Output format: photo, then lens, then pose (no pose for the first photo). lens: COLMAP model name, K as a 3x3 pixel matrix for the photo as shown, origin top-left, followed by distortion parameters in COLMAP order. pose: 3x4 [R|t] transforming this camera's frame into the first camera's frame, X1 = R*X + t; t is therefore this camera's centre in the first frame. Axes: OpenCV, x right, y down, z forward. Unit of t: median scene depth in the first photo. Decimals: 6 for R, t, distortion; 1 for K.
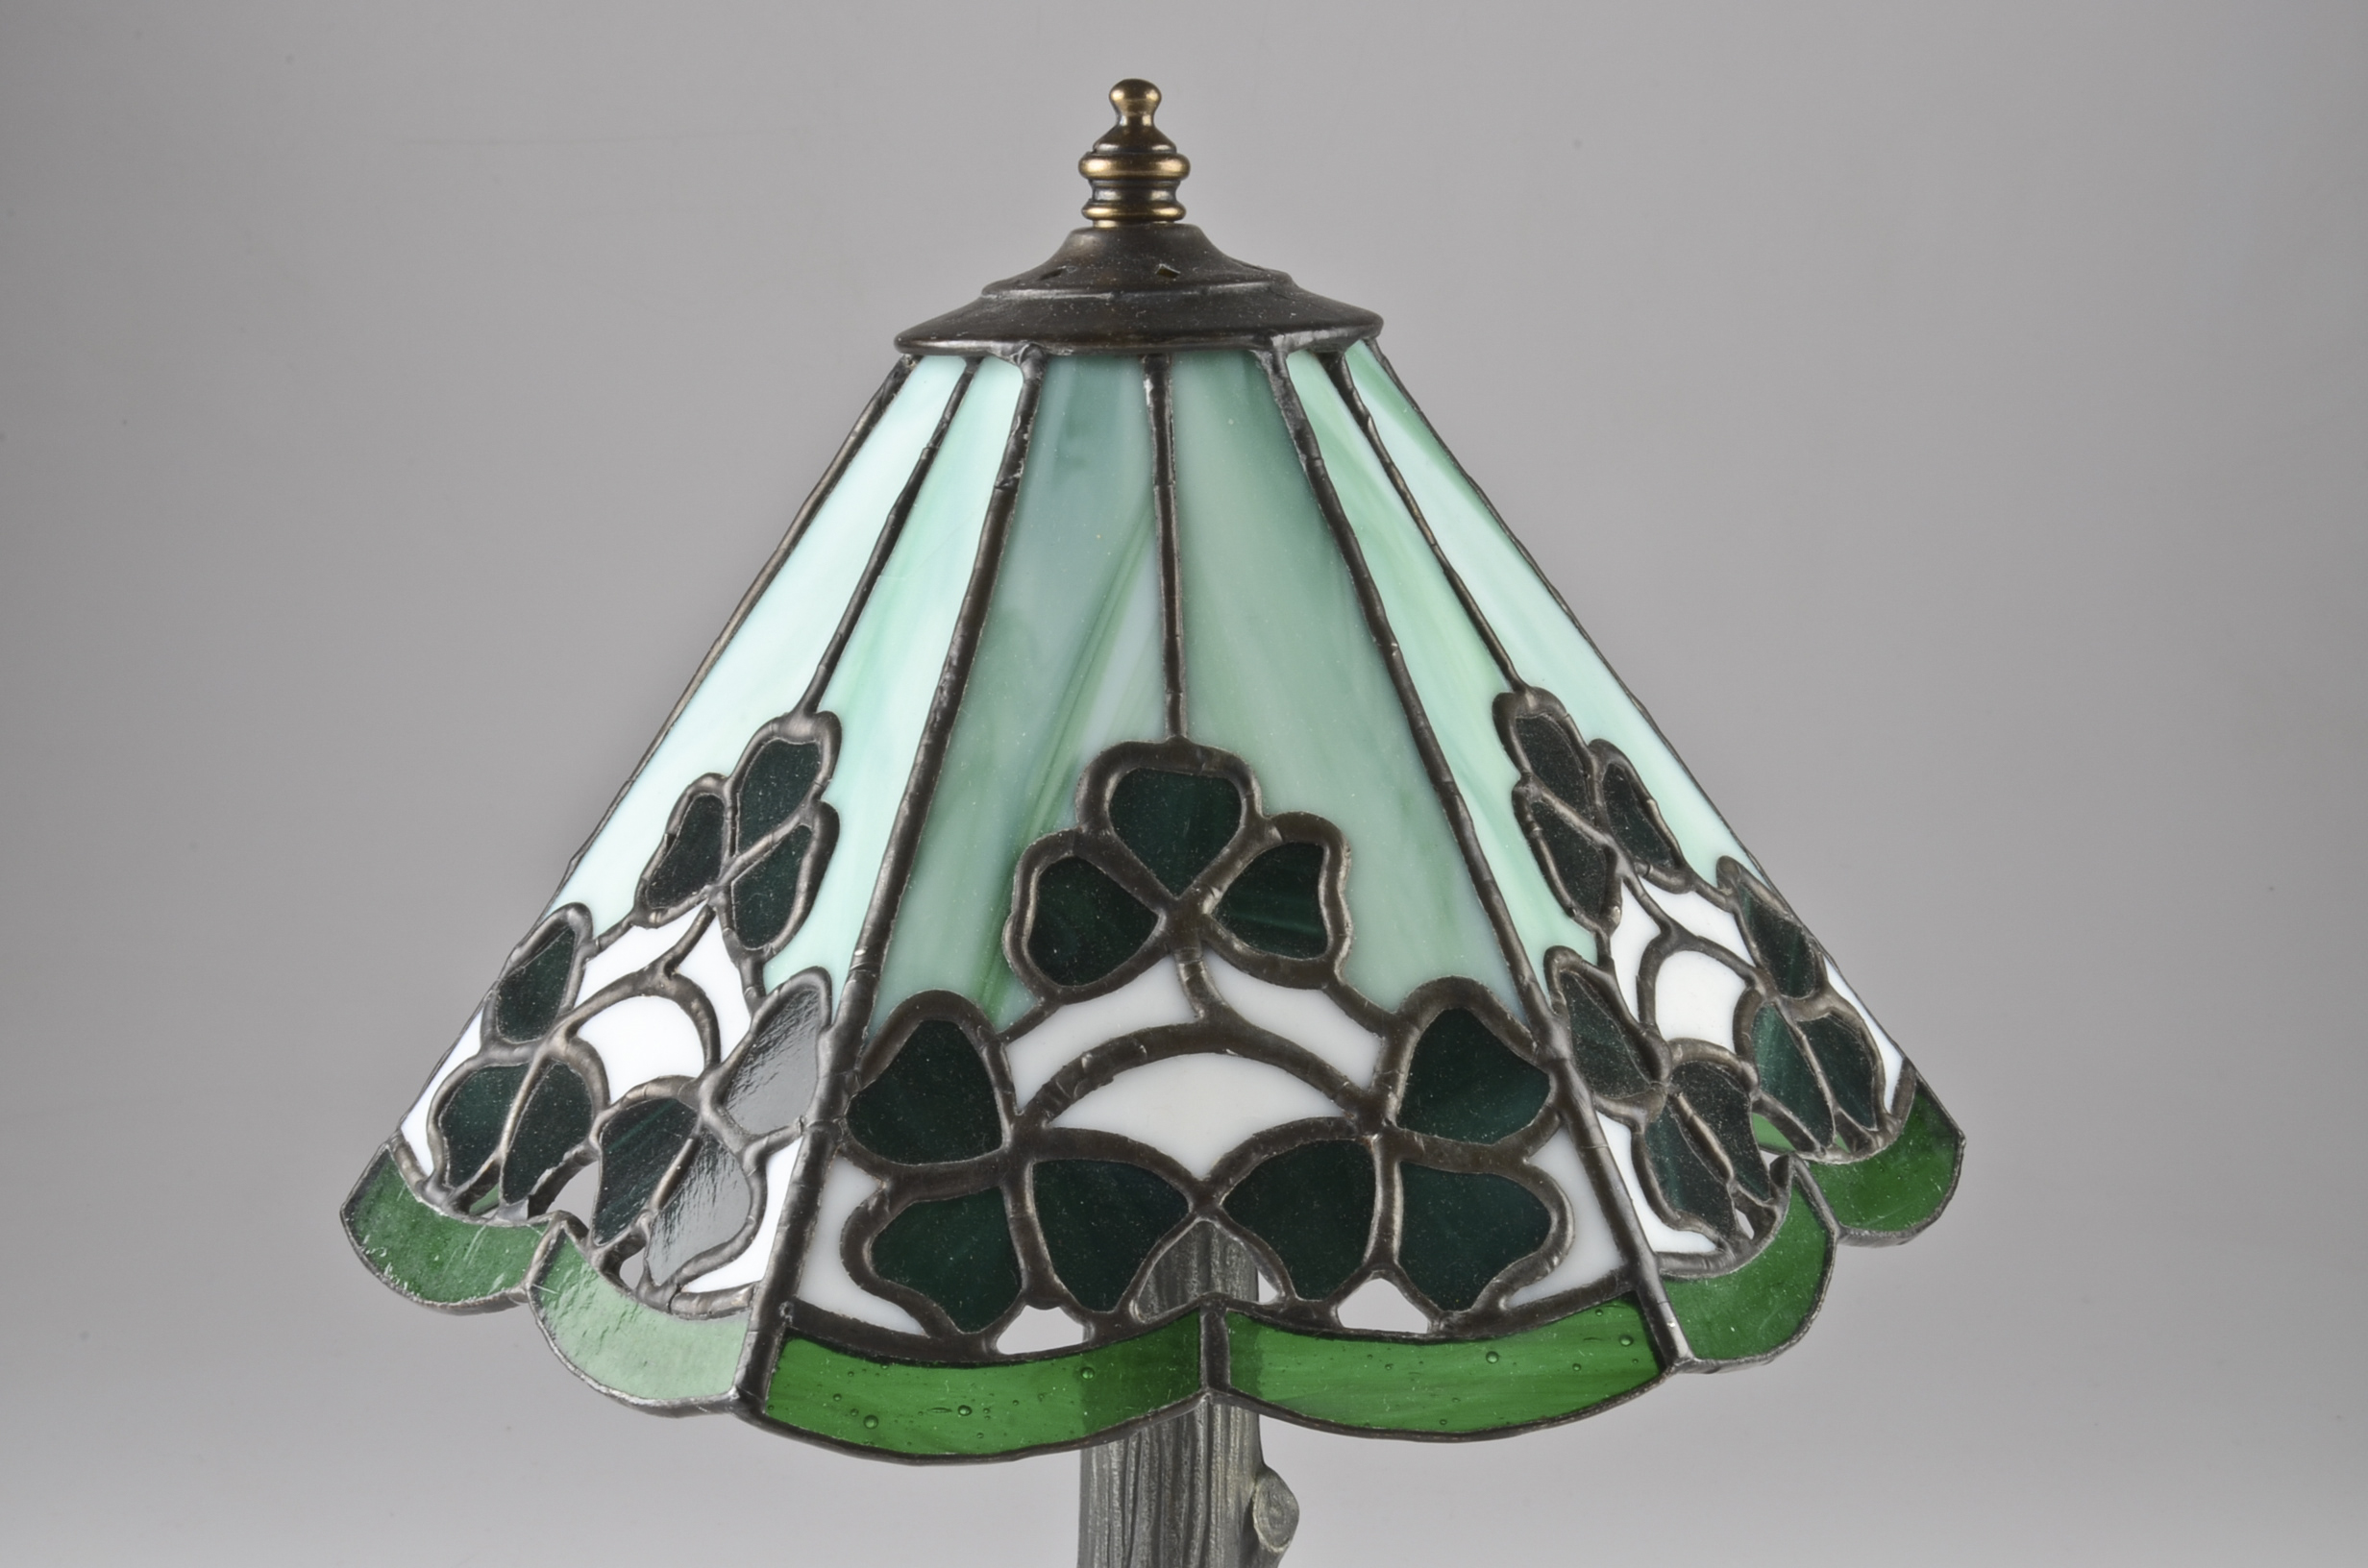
lens RADIAL K [[4513.4, 0, 1153.5], [0, 4513.4, 764.5], [0, 0, 1]] dist [0.166867, 0.000000]
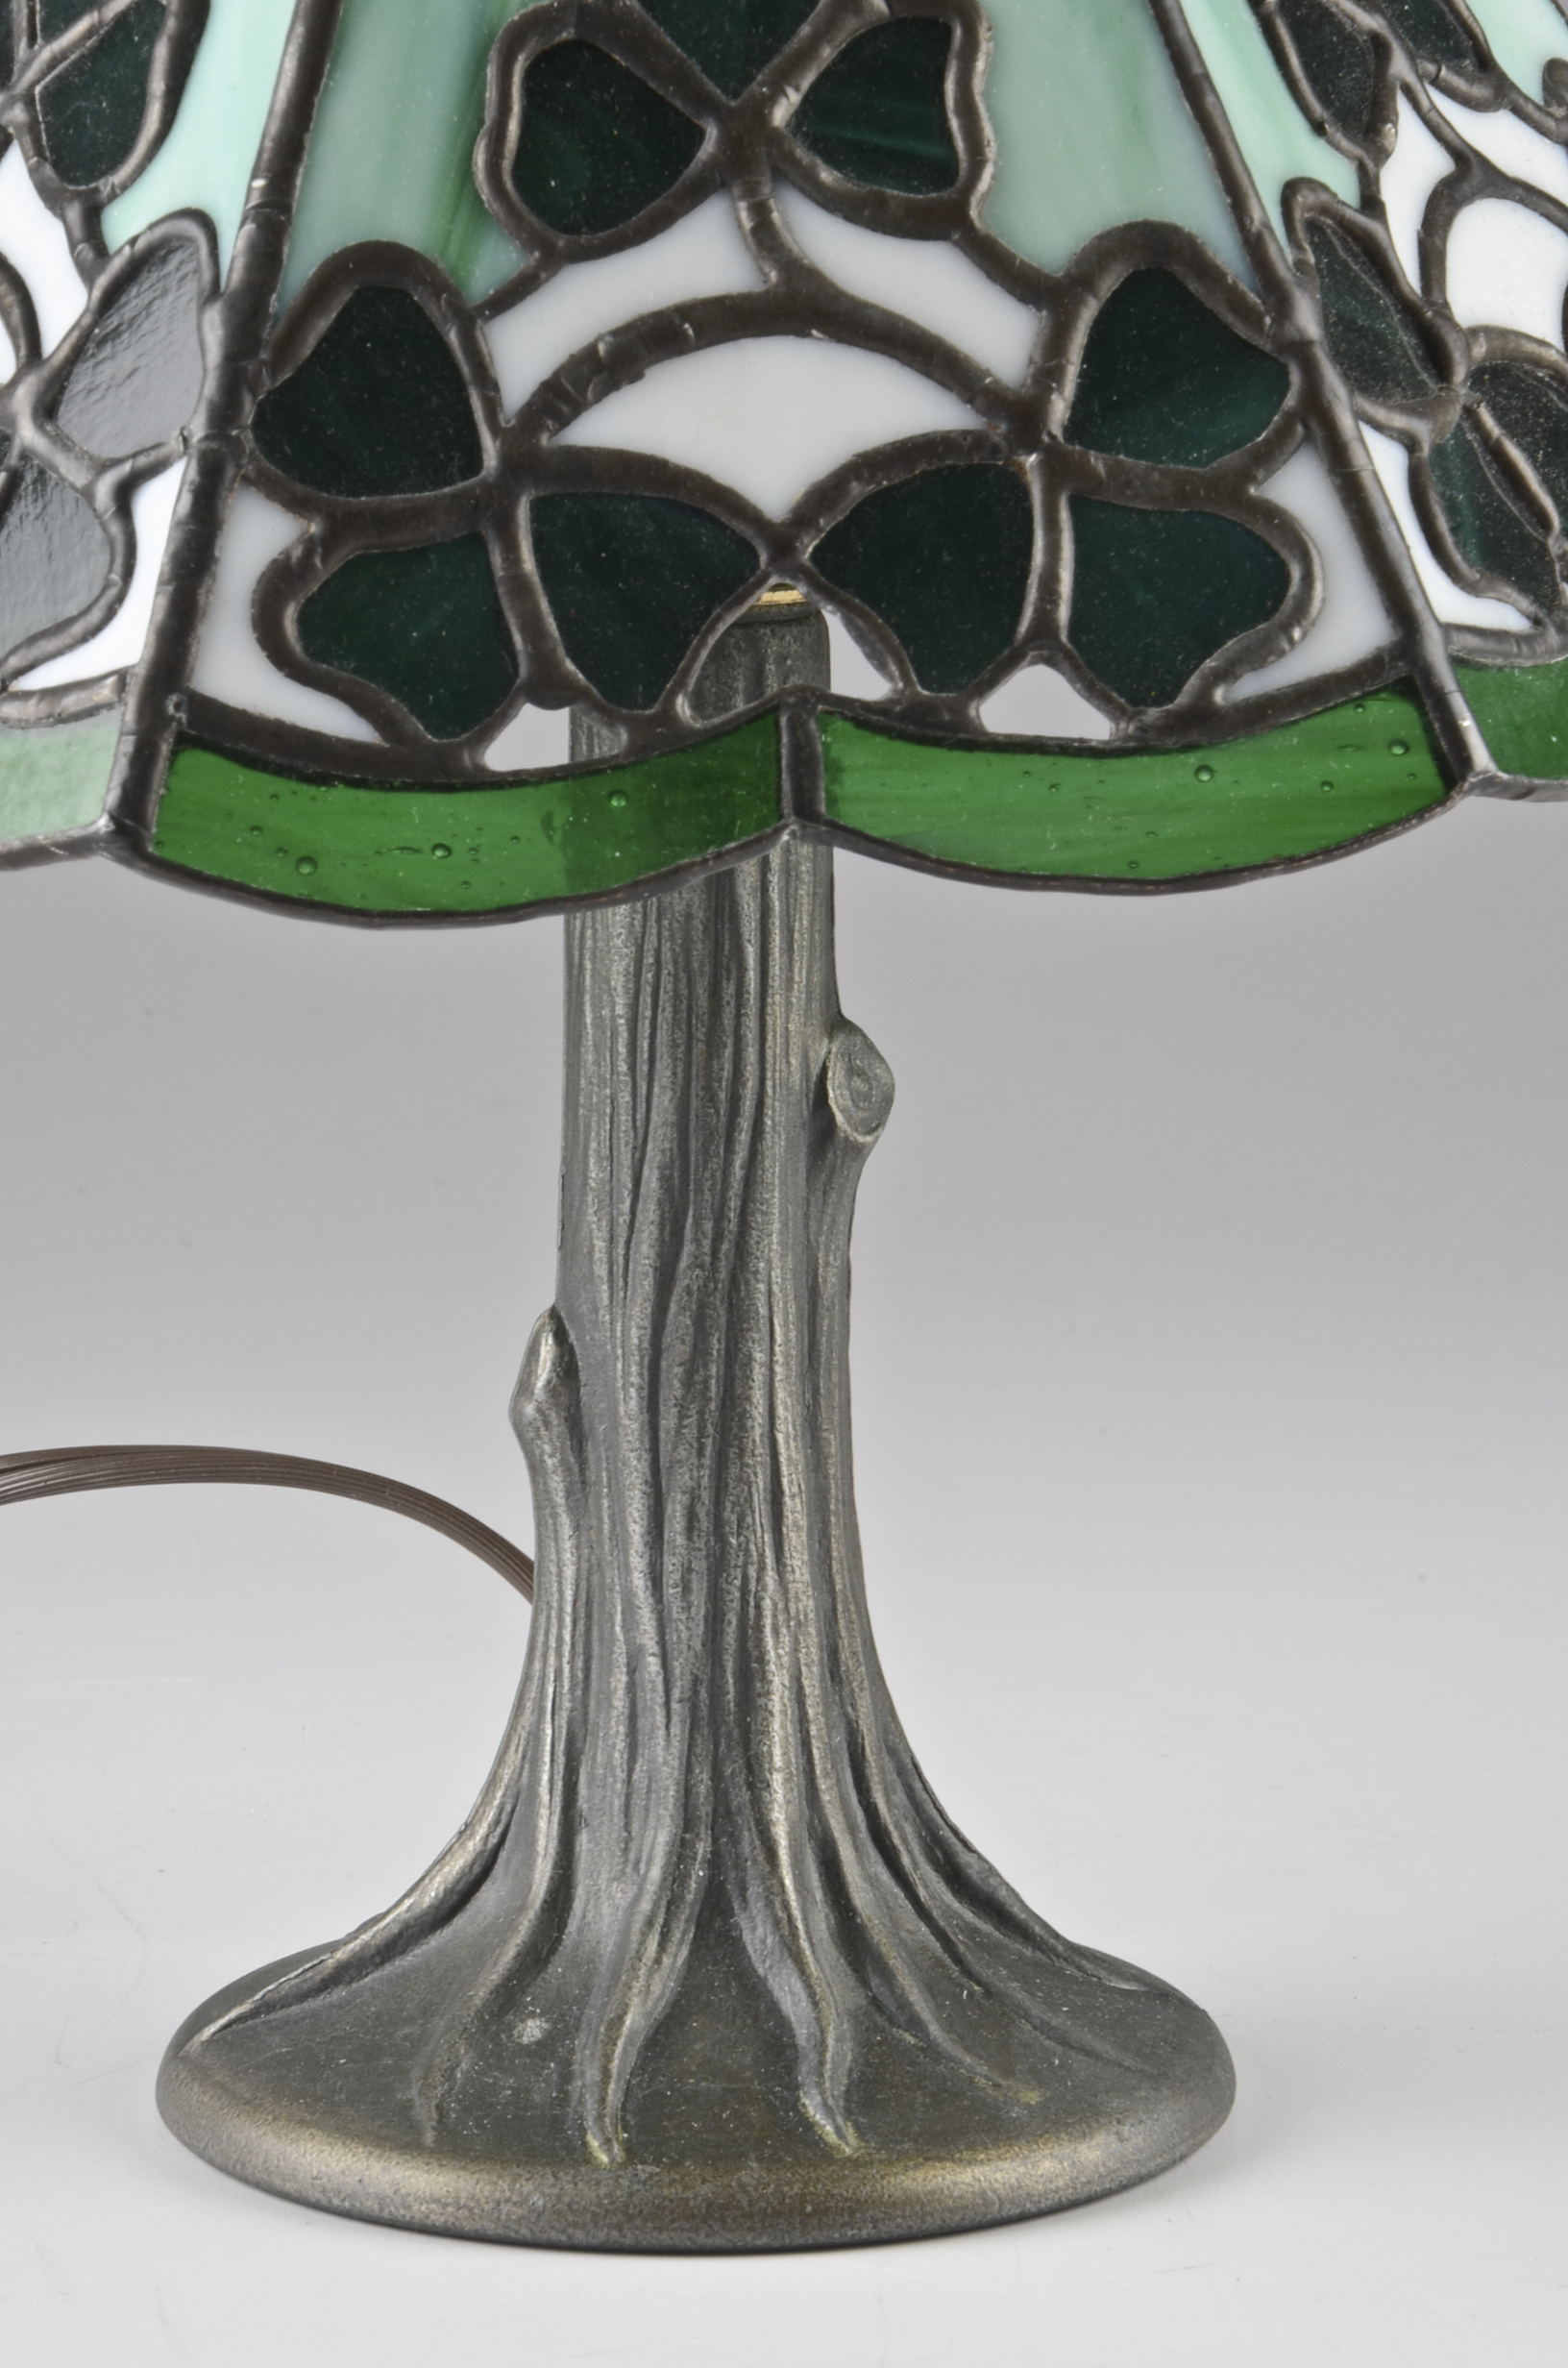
lens RADIAL K [[8868.6, 0, 815.7], [0, 8868.6, 1257.6], [0, 0, 1]] dist [0.767989, 0.000000]
pose [[0.999003, -0.009980, 0.043525, -0.039793], [0.004587, 0.992486, 0.122273, 0.034921], [-0.044418, -0.121951, 0.991542, -0.315267]]
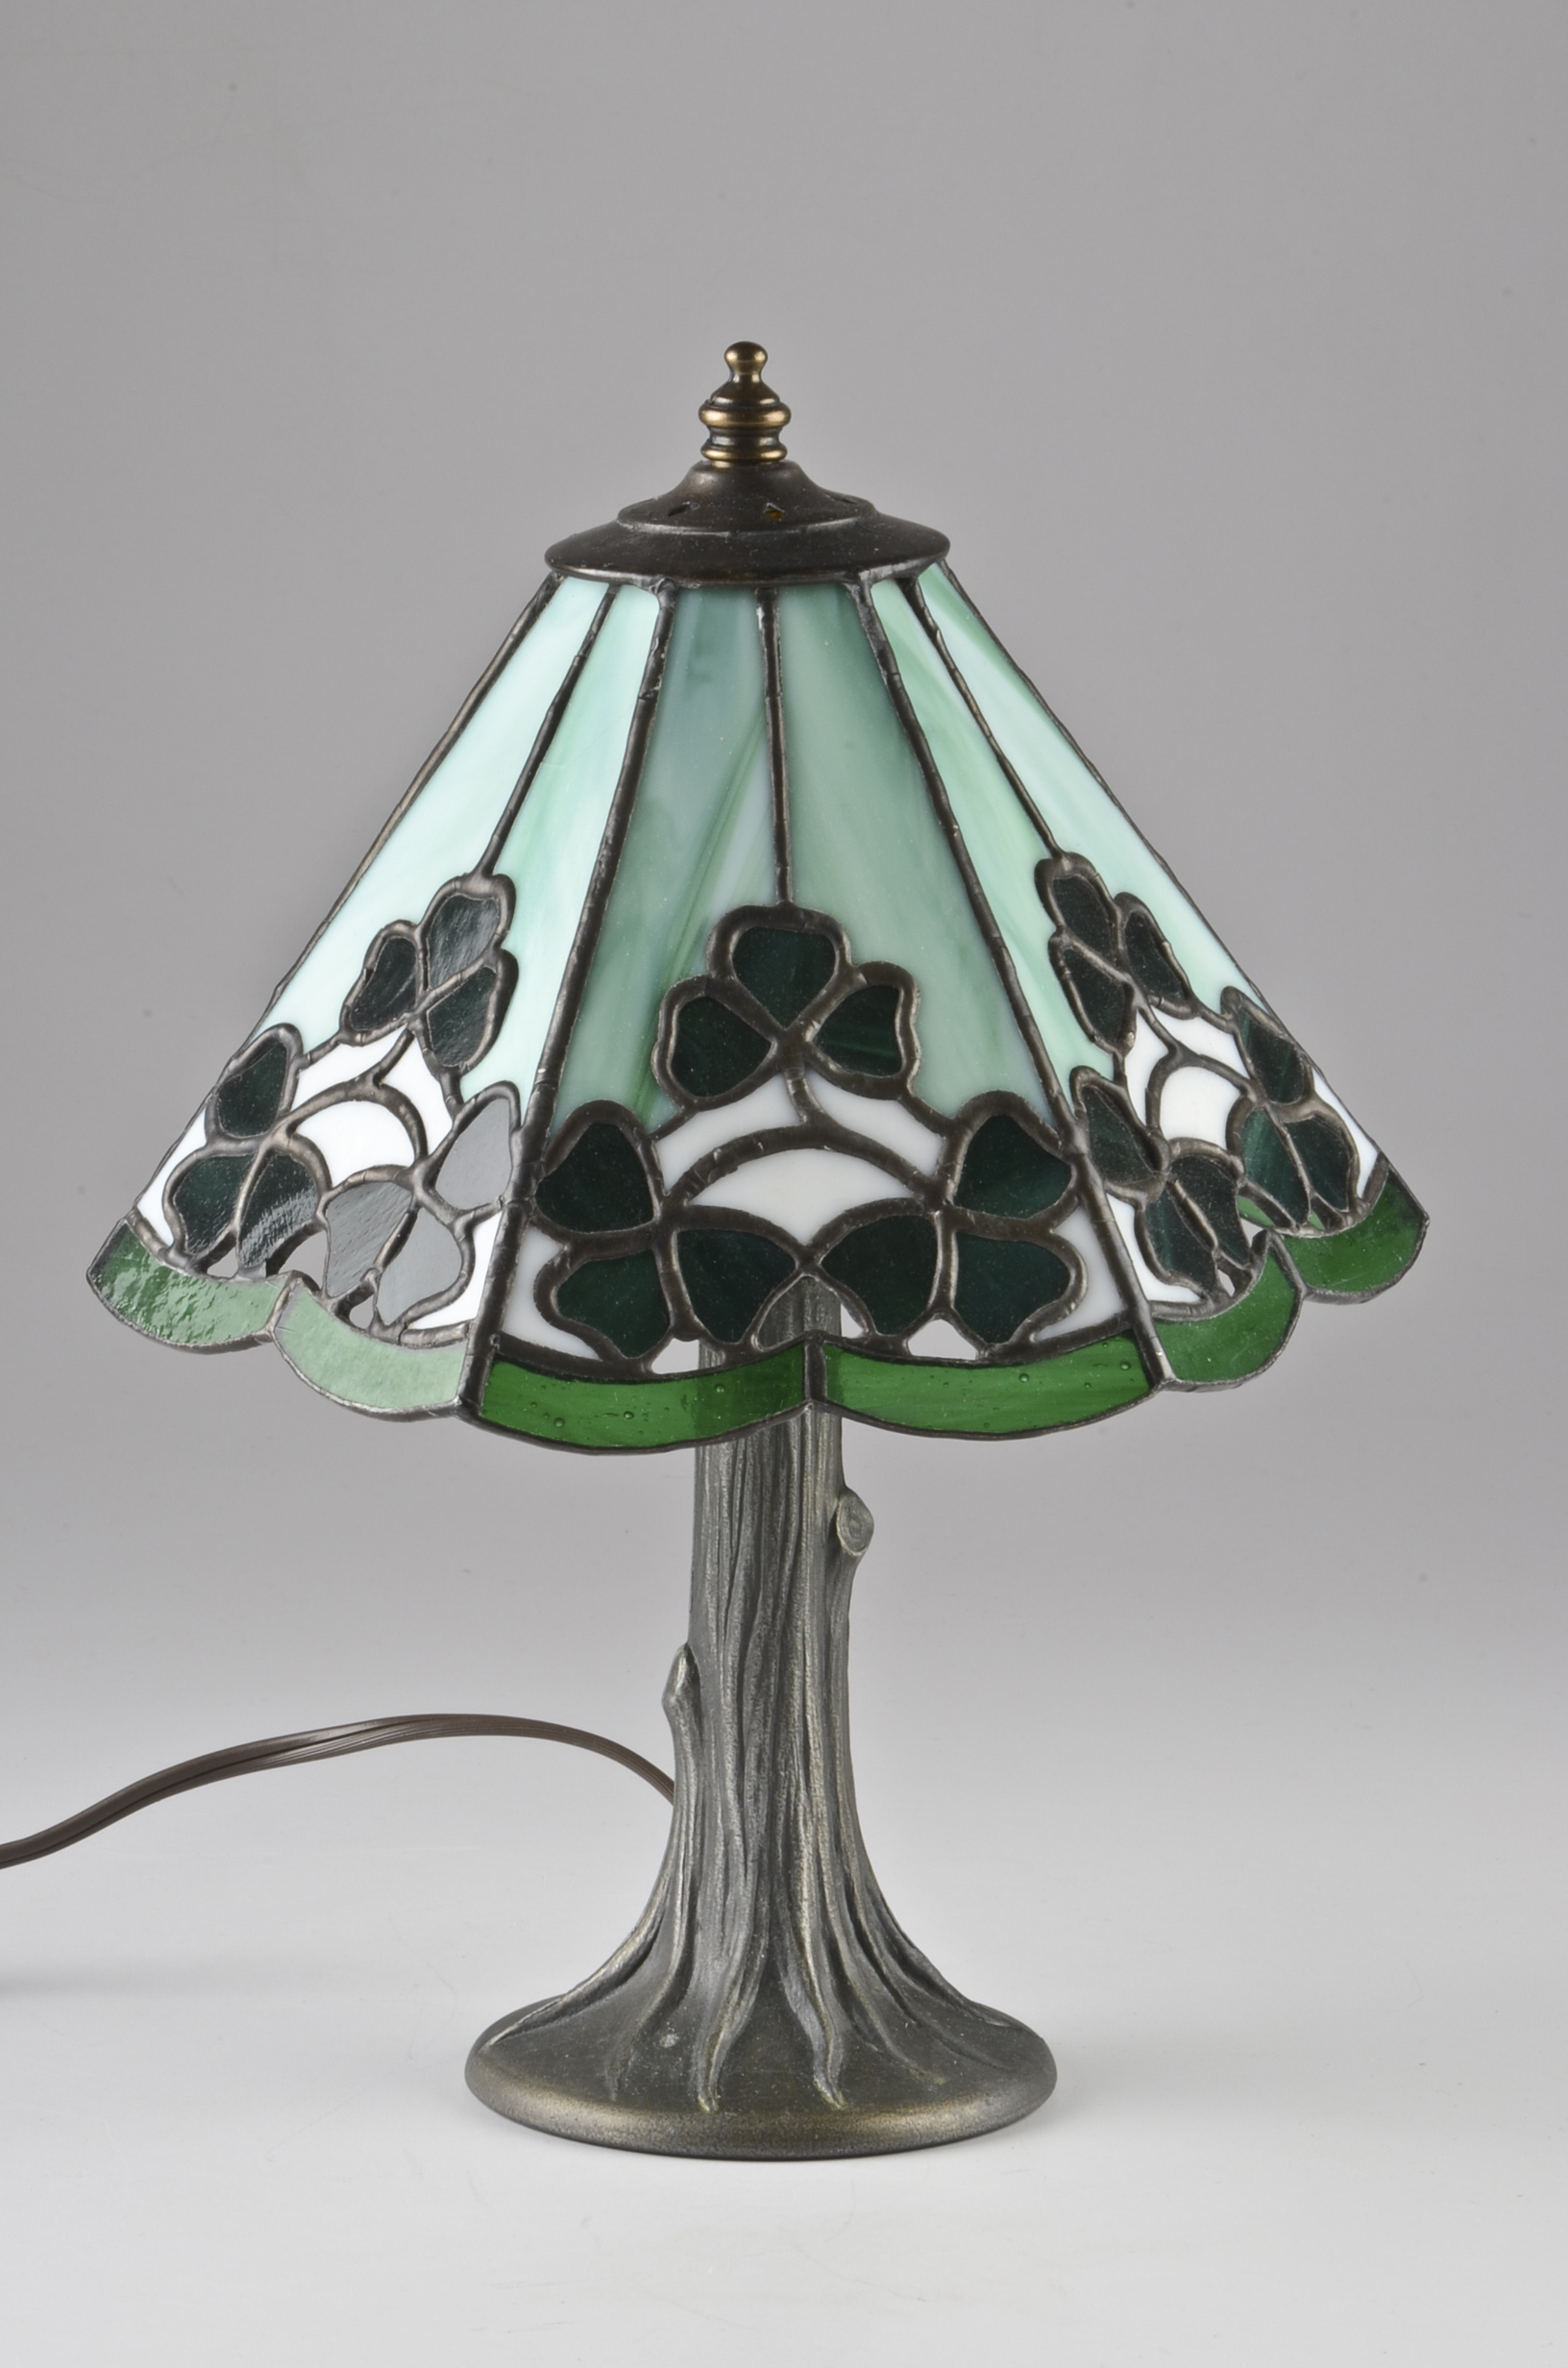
lens RADIAL K [[6782.1, 0, 787.6], [0, 6782.1, 1175.4], [0, 0, 1]] dist [0.481294, 0.000000]
pose [[0.999695, 0.002924, 0.024533, -0.039650], [-0.004623, 0.997572, 0.069493, -0.060361], [-0.024270, -0.069585, 0.997281, -0.891930]]
